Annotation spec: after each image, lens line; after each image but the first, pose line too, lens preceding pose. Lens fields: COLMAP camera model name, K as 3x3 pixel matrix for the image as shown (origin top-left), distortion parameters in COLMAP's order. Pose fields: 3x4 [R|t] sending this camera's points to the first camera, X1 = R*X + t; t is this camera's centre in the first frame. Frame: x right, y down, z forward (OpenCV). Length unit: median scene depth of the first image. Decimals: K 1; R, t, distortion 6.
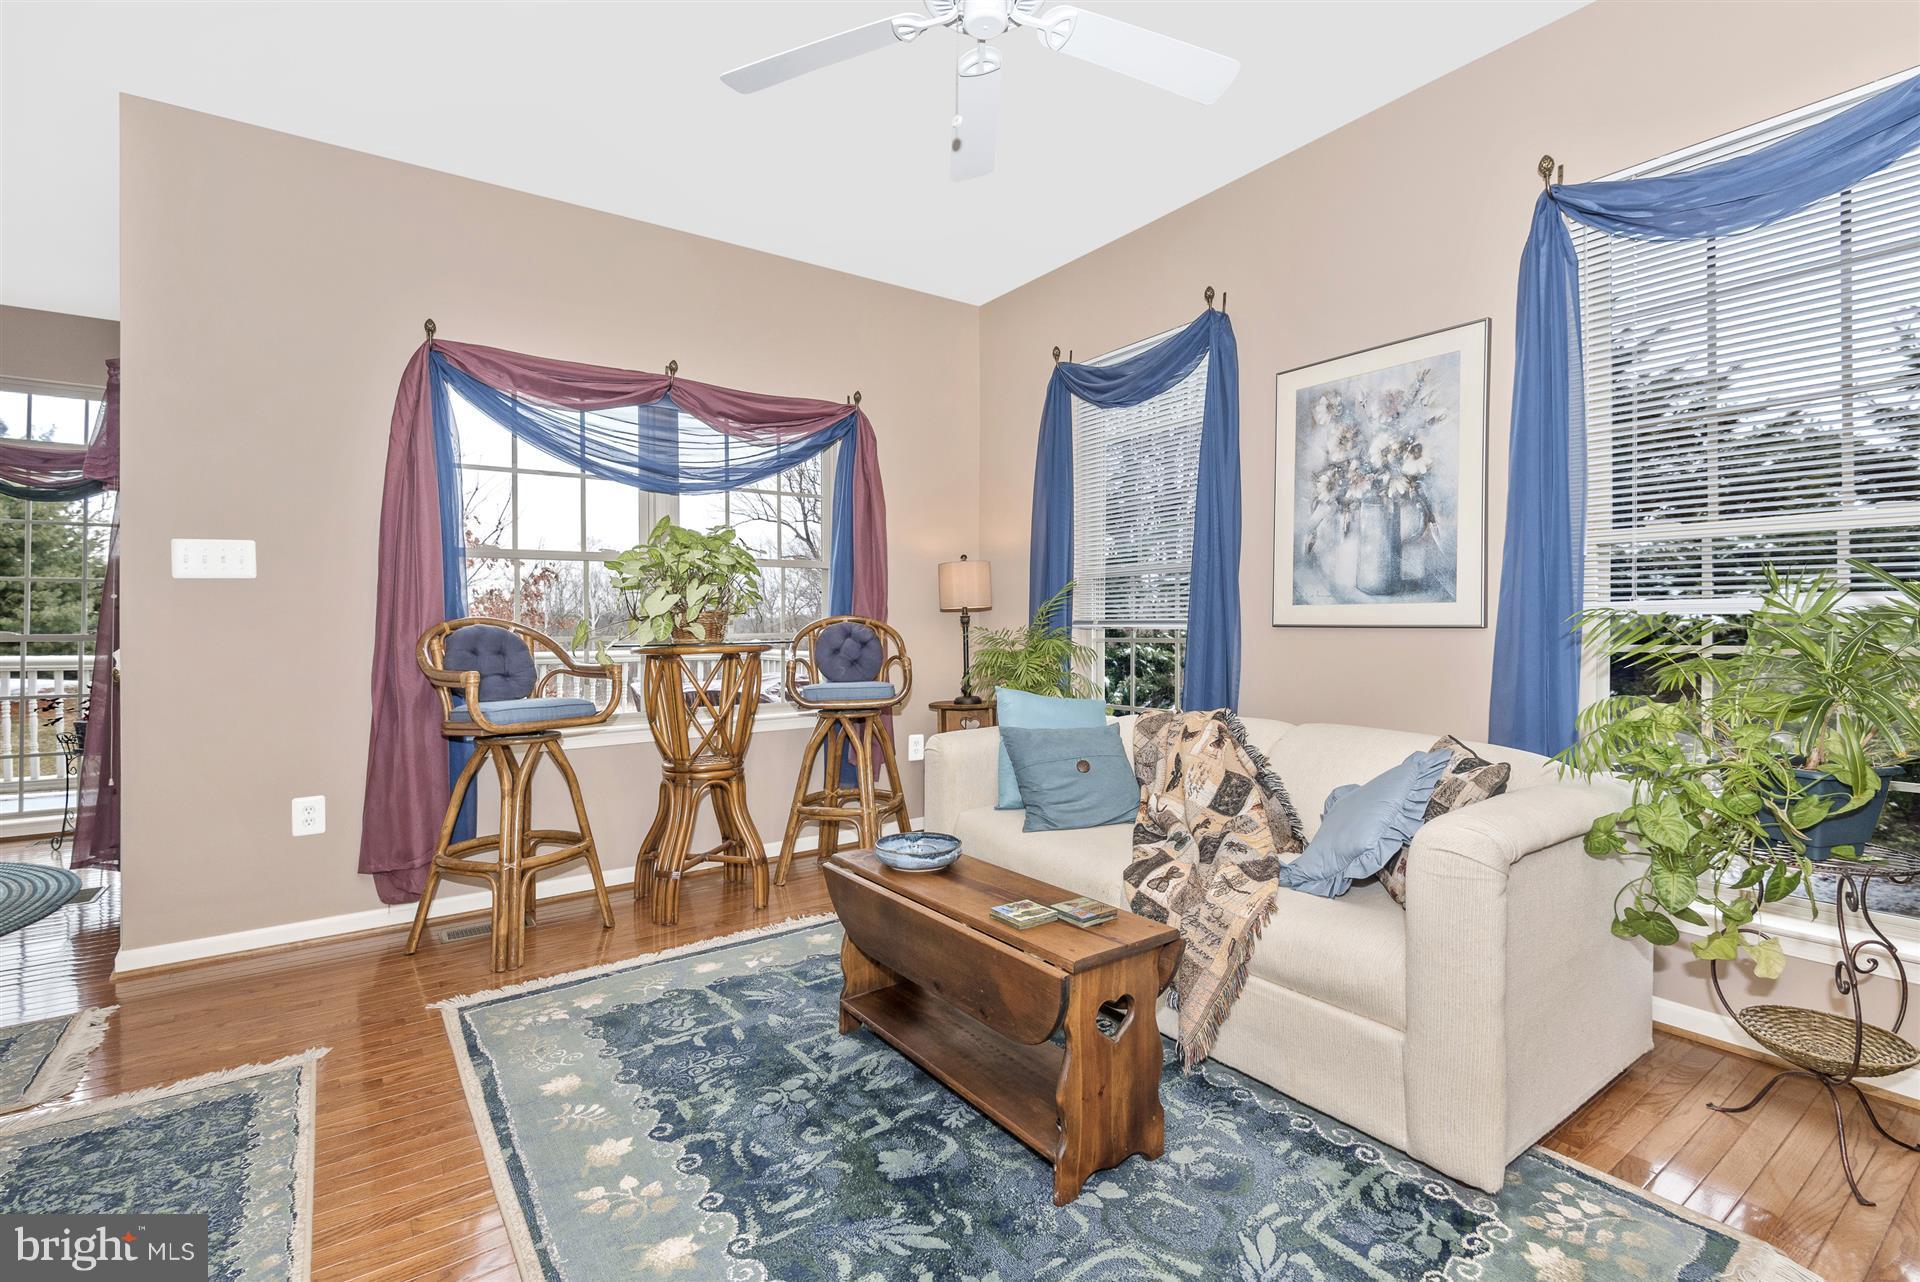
lens RADIAL K [[867.0, 0, 945.4], [0, 867.0, 624.5], [0, 0, 1]] dist [0.018614, -0.006038]
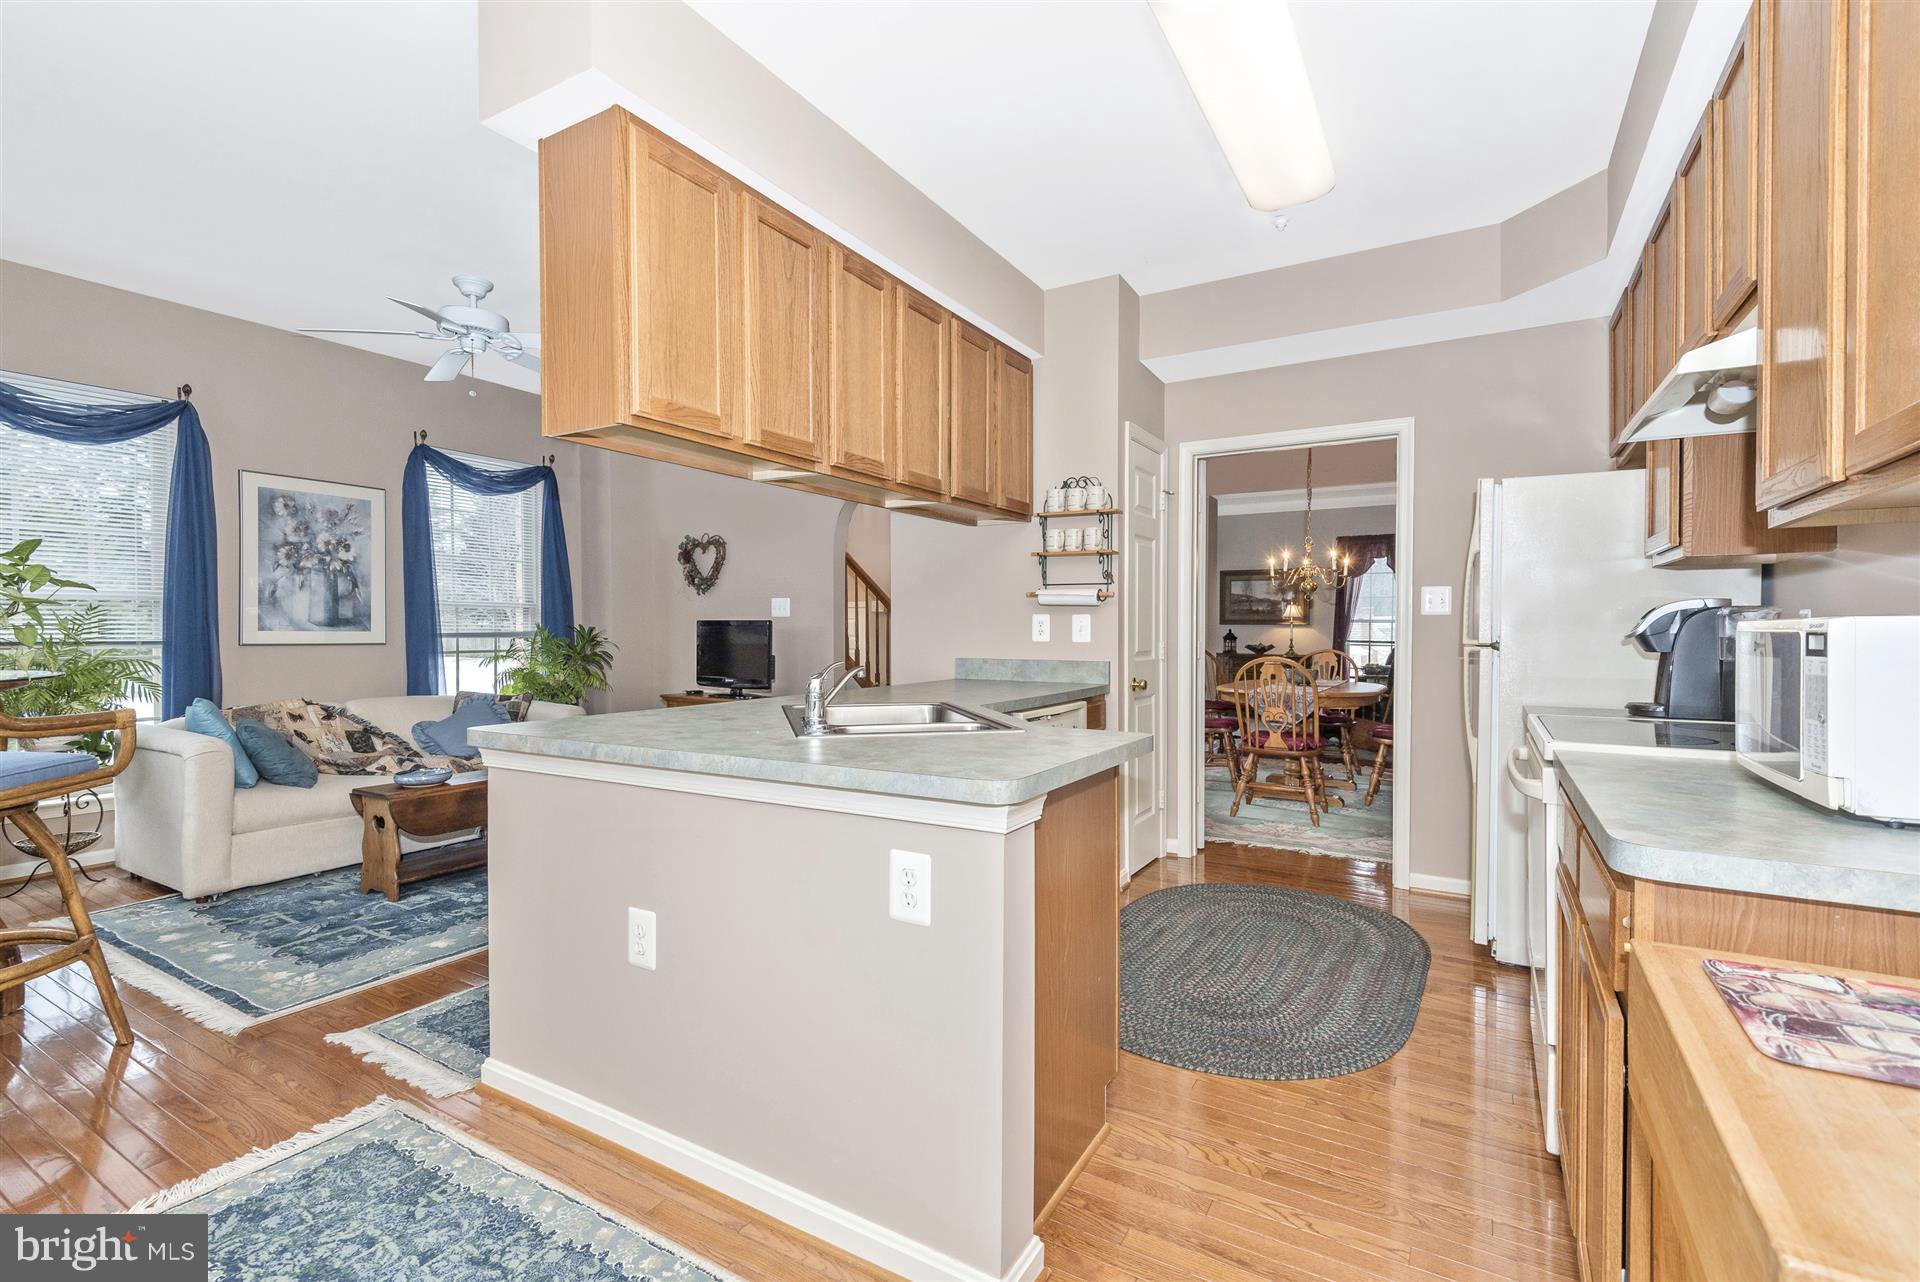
lens RADIAL K [[867.0, 0, 954.9], [0, 867.0, 626.1], [0, 0, 1]] dist [0.018614, -0.006038]
pose [[-0.399723, 0.003121, 0.916631, -1.635410], [-0.006583, 0.999959, -0.006276, -0.032208], [-0.916612, -0.008543, -0.399686, 0.566699]]
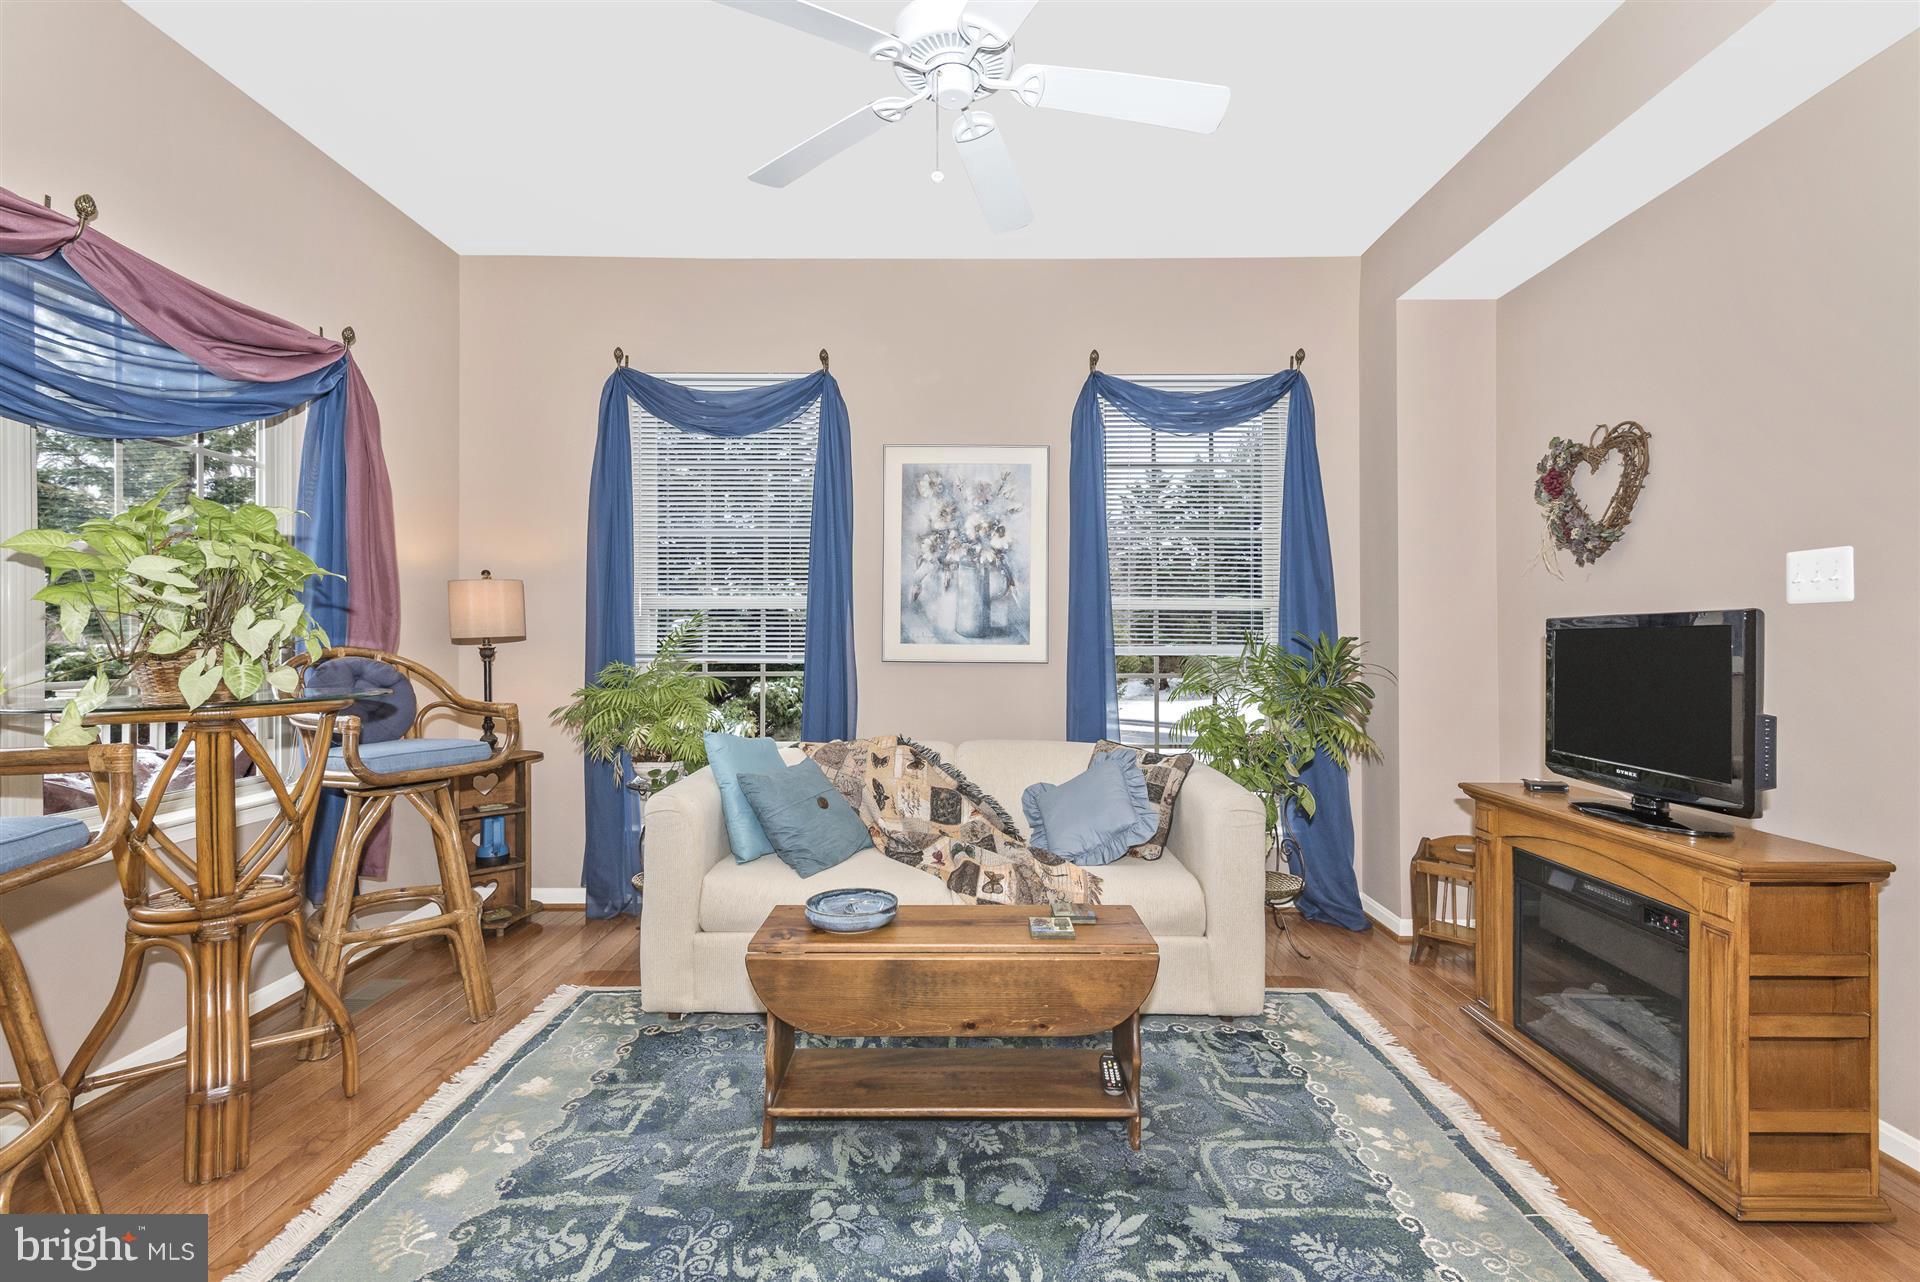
lens RADIAL K [[867.0, 0, 955.6], [0, 867.0, 632.6], [0, 0, 1]] dist [0.018614, -0.006038]
pose [[0.584613, 0.018123, 0.811110, -0.580398], [-0.007985, 0.999831, -0.016584, -0.020635], [-0.811273, 0.003218, 0.584658, 0.277779]]
